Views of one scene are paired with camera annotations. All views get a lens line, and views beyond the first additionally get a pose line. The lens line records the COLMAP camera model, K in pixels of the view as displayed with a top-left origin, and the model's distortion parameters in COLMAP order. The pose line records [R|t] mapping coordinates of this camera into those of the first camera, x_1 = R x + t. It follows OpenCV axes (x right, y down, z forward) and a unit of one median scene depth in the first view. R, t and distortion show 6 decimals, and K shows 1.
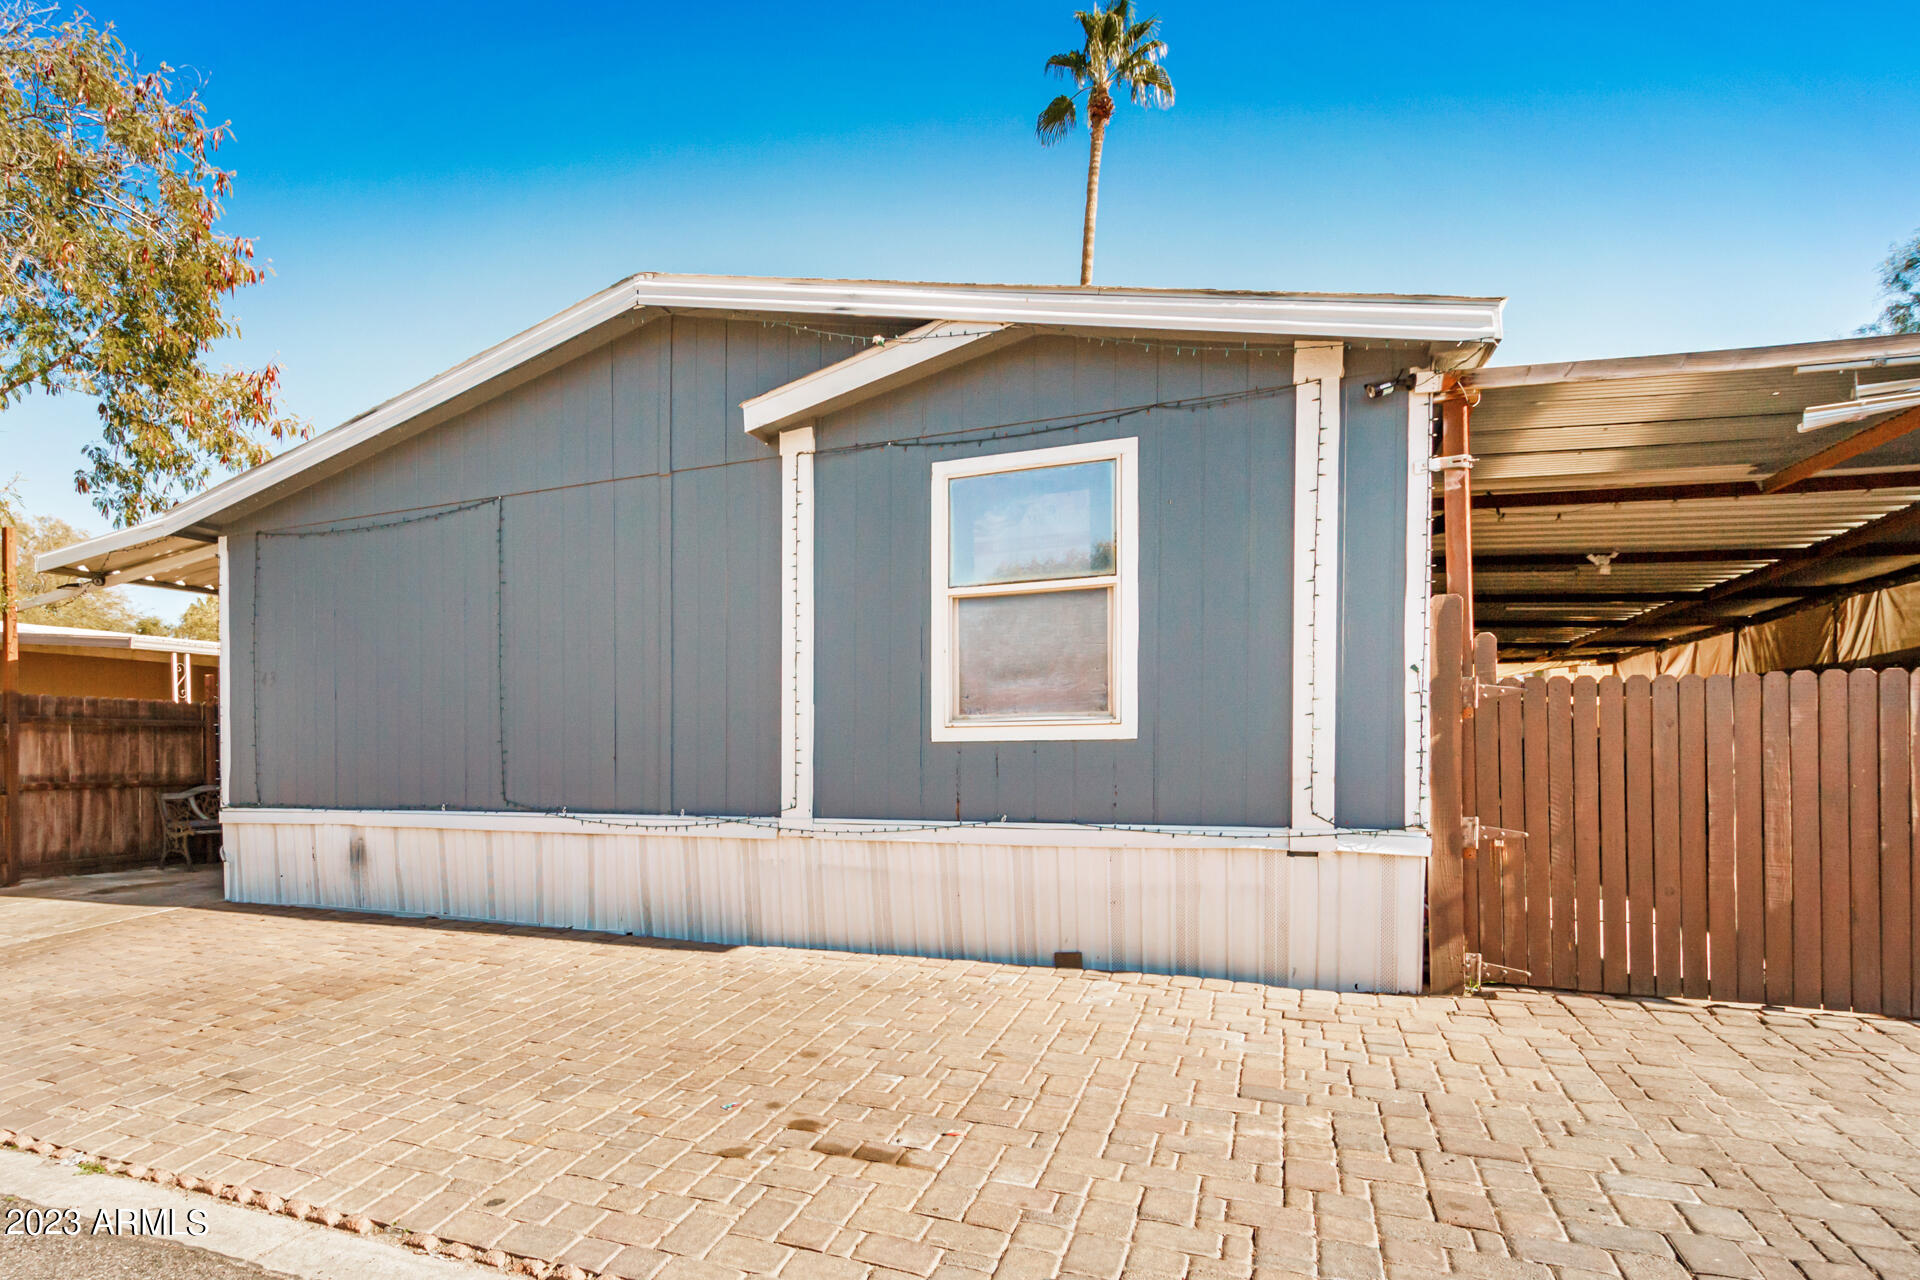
lens RADIAL K [[1081.7, 0, 731.8], [0, 1081.7, 790.5], [0, 0, 1]] dist [0.014062, -0.005611]
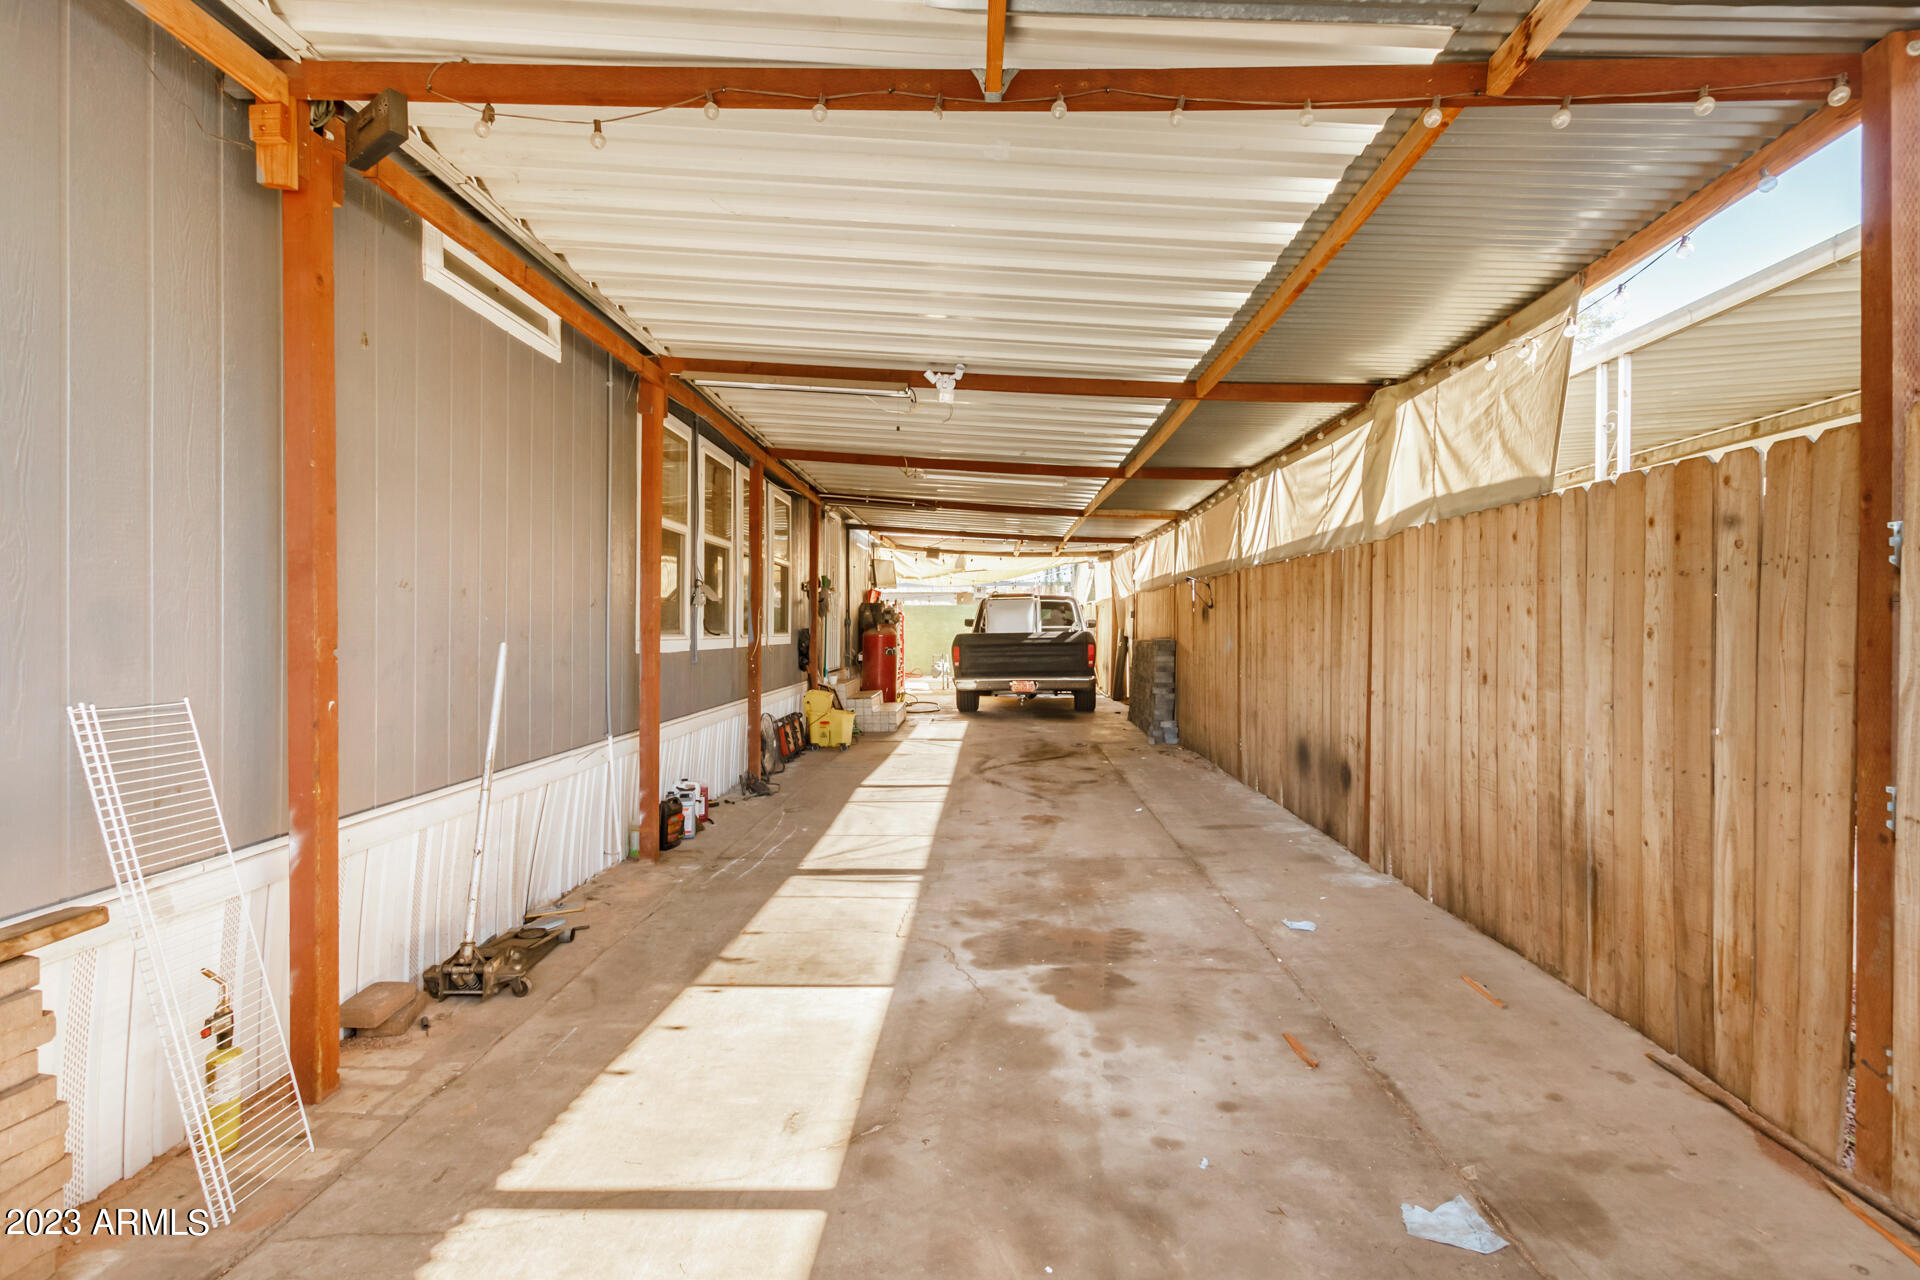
lens RADIAL K [[891.0, 0, 969.0], [0, 891.0, 648.6], [0, 0, 1]] dist [0.015265, -0.005155]
pose [[0.903828, -0.005772, 0.427857, 0.777115], [0.008970, 0.999945, -0.005459, -0.067402], [-0.427802, 0.008773, 0.903830, 0.687925]]
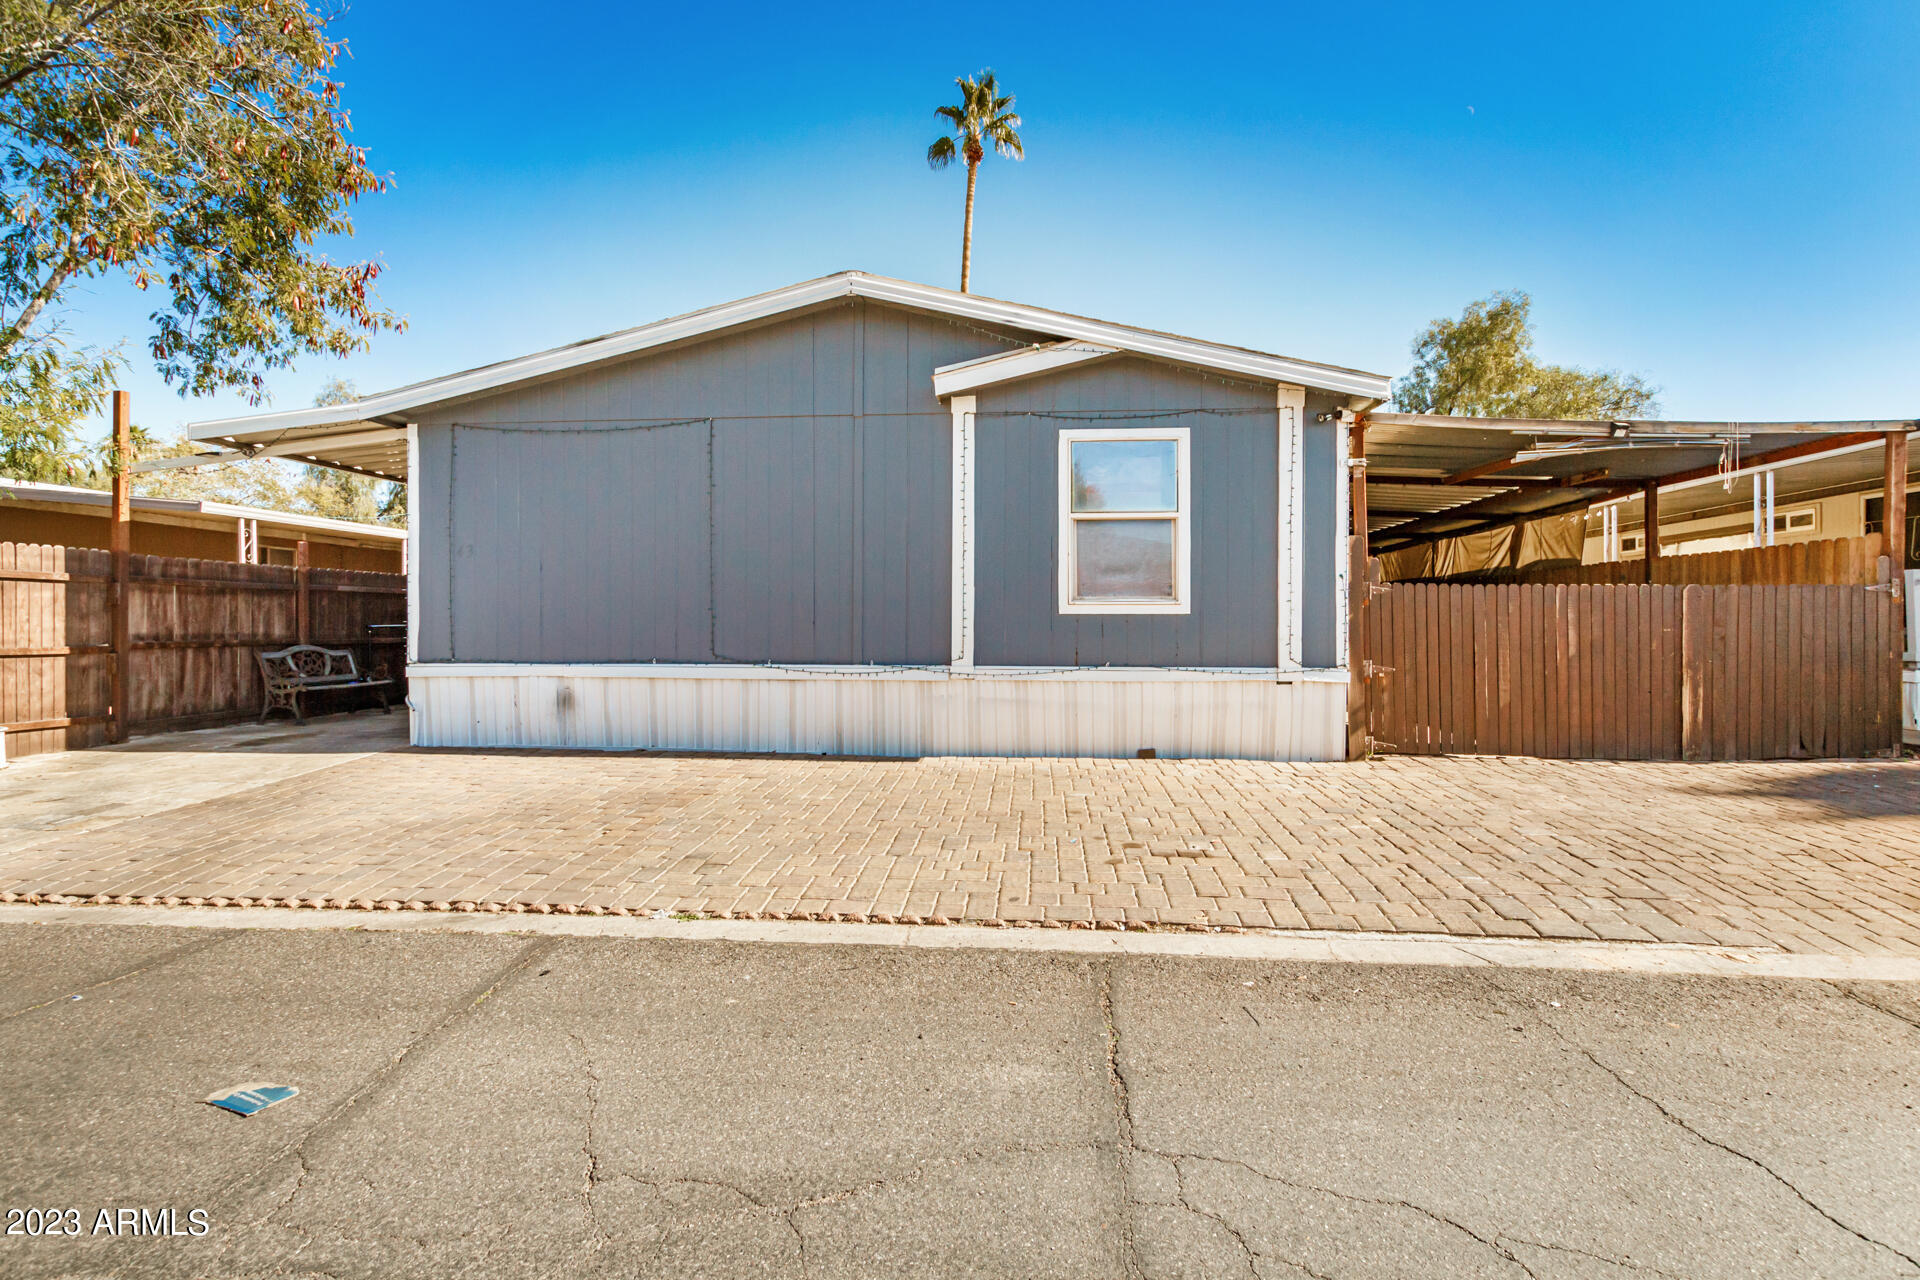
lens RADIAL K [[891.0, 0, 944.0], [0, 891.0, 641.1], [0, 0, 1]] dist [0.015265, -0.005155]
pose [[0.932983, 0.004071, 0.359898, -0.362166], [0.001698, 0.999875, -0.015712, 0.010602], [-0.359917, 0.015270, 0.932859, -0.087516]]
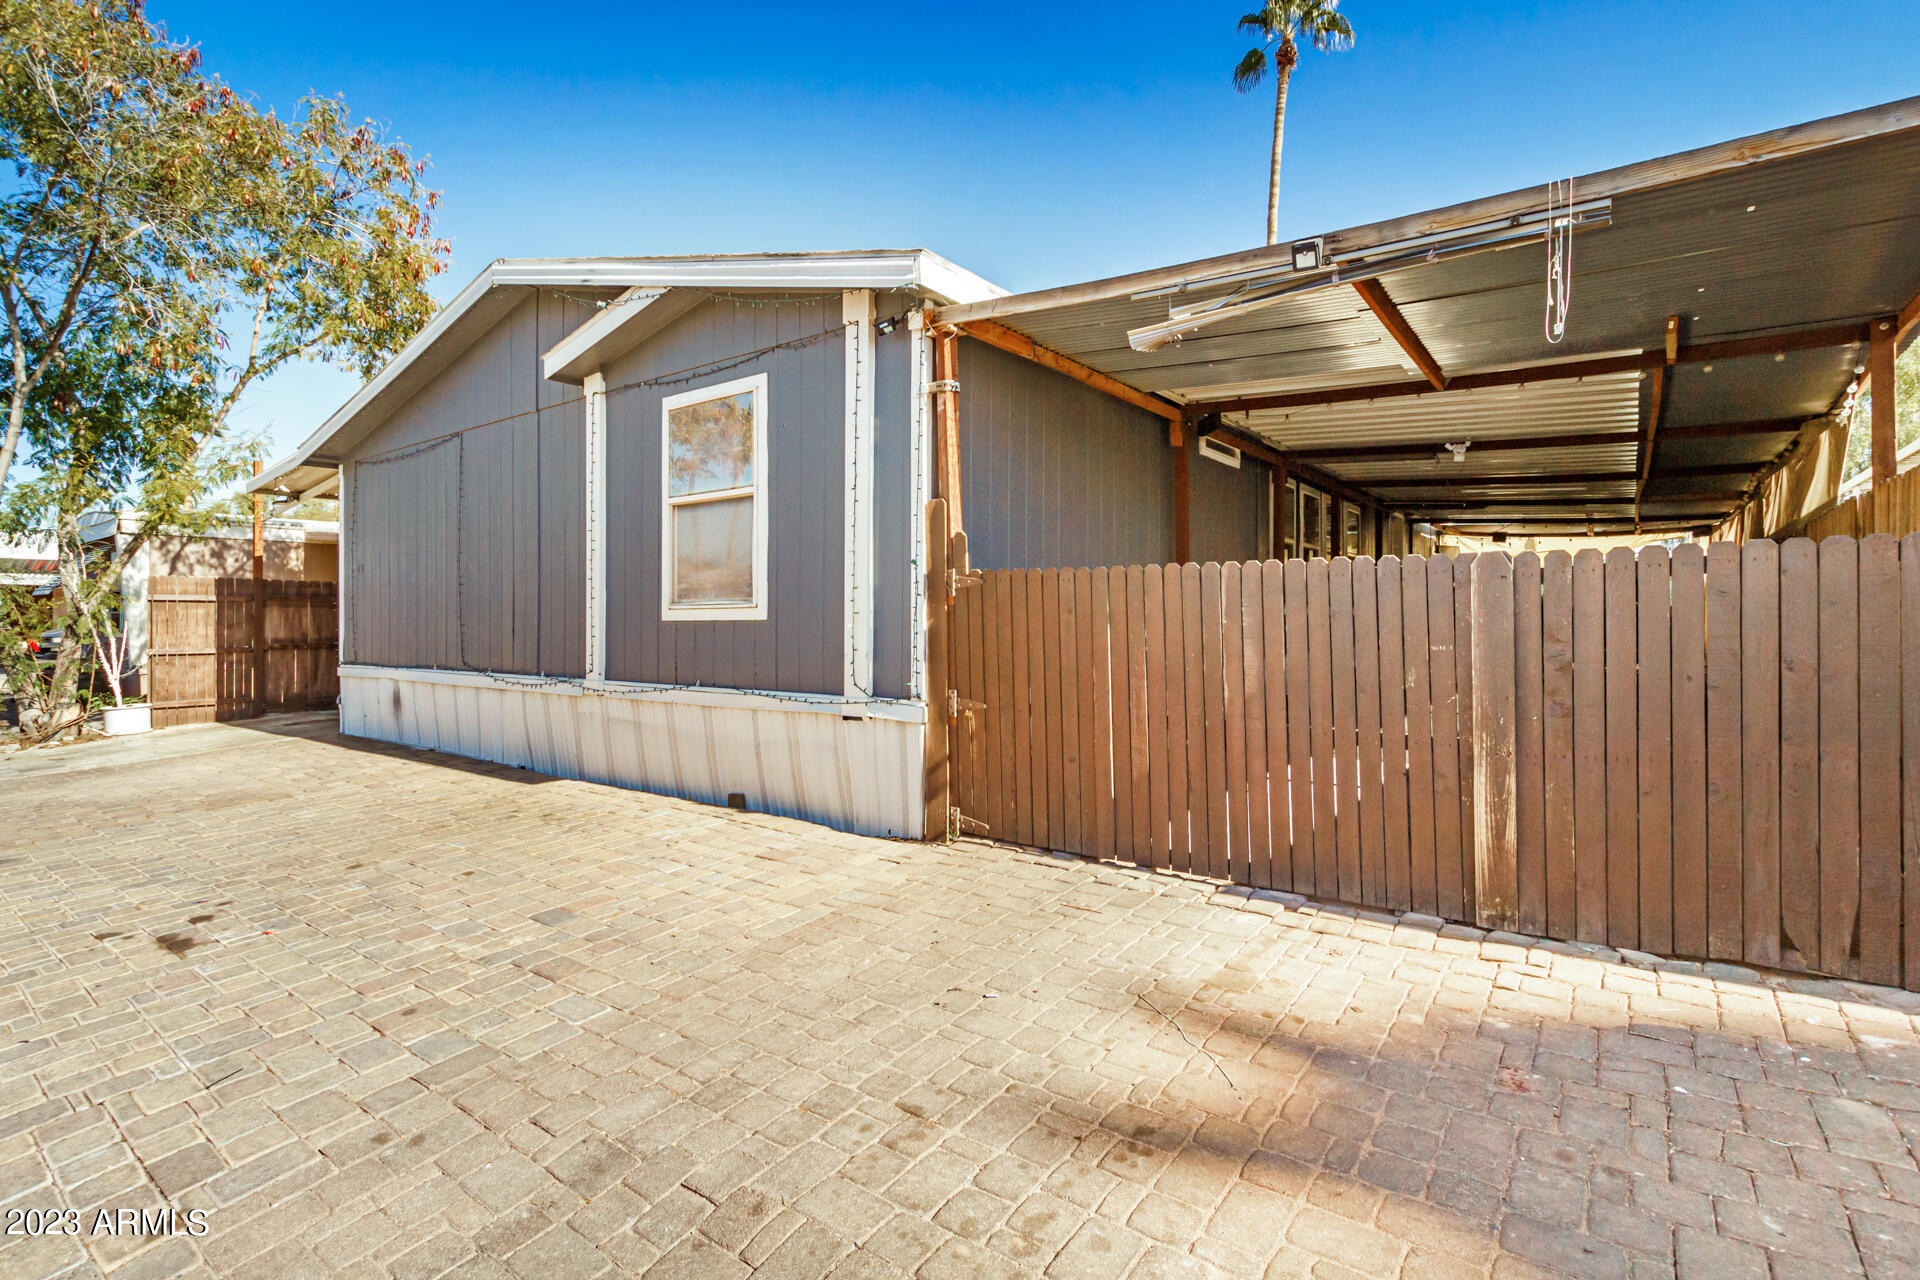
lens RADIAL K [[891.0, 0, 954.1], [0, 891.0, 635.2], [0, 0, 1]] dist [0.015265, -0.005155]
pose [[0.983738, 0.004077, -0.179561, 0.616777], [-0.005906, 0.999936, -0.009652, -0.018158], [0.179511, 0.010555, 0.983699, 0.043113]]
